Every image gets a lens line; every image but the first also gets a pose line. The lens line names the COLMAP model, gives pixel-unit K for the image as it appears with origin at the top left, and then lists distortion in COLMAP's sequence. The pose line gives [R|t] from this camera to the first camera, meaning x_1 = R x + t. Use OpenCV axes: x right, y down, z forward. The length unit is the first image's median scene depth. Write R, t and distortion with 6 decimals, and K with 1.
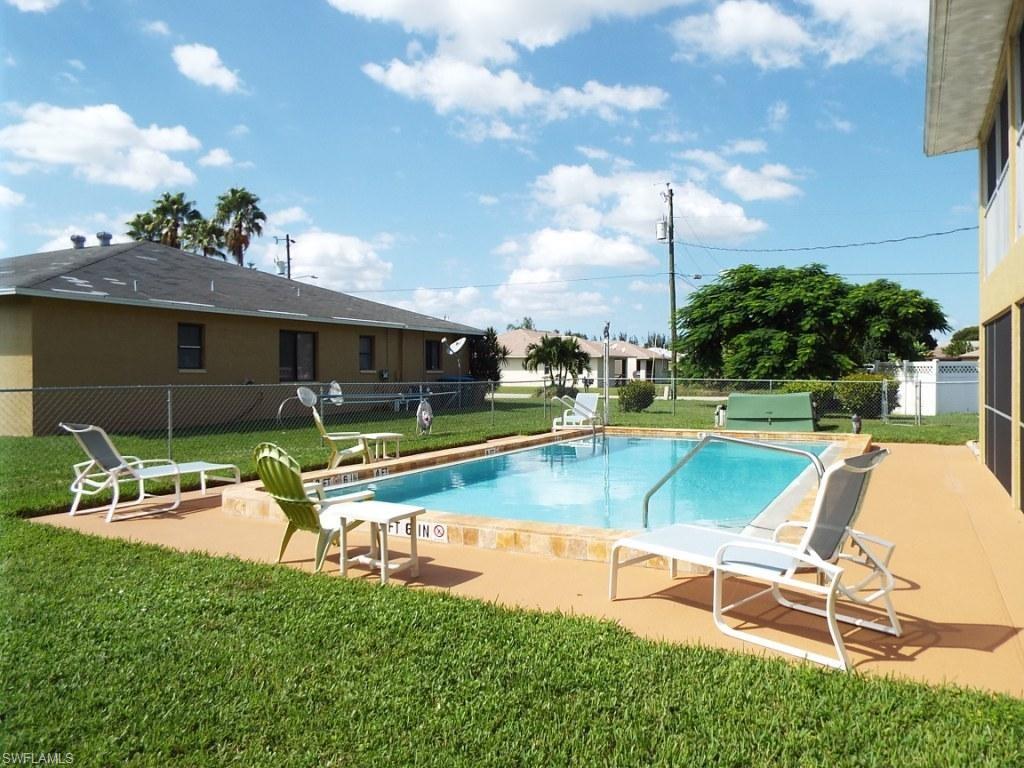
lens RADIAL K [[715.8, 0, 510.2], [0, 715.8, 382.7], [0, 0, 1]] dist [0.008582, 0.001020]
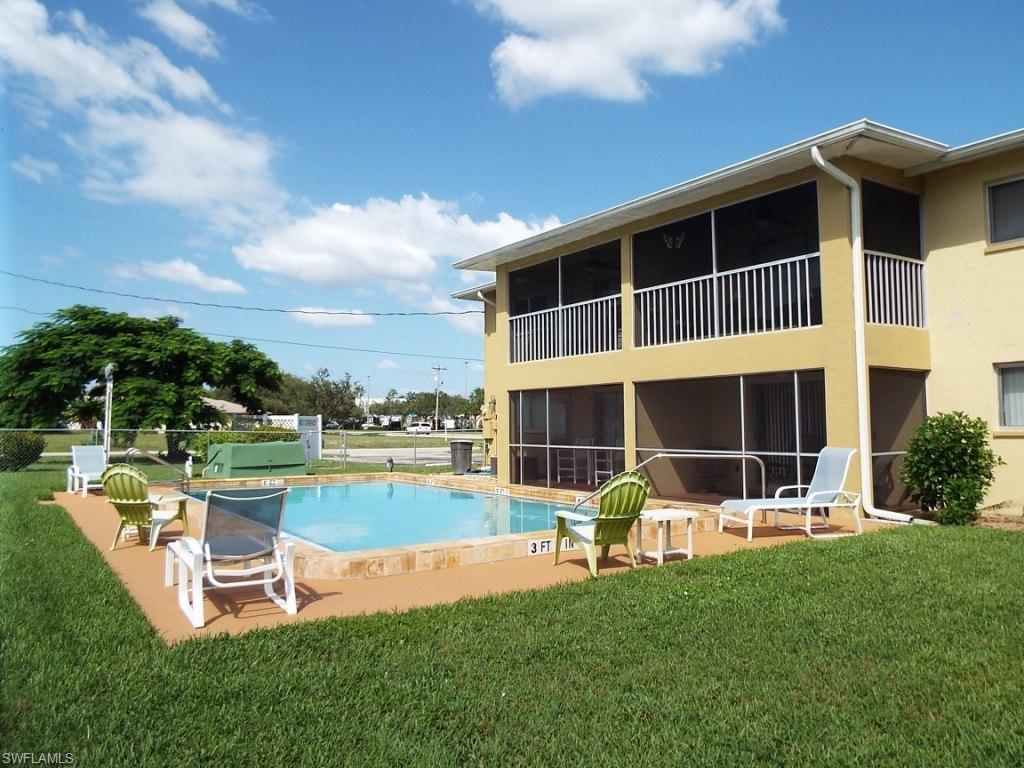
lens RADIAL K [[715.8, 0, 511.0], [0, 715.8, 384.7], [0, 0, 1]] dist [0.008582, 0.001020]
pose [[0.509333, 0.058159, 0.858602, -0.225422], [0.006931, 0.997404, -0.071672, 0.005453], [-0.860542, 0.042456, 0.507607, 0.097656]]
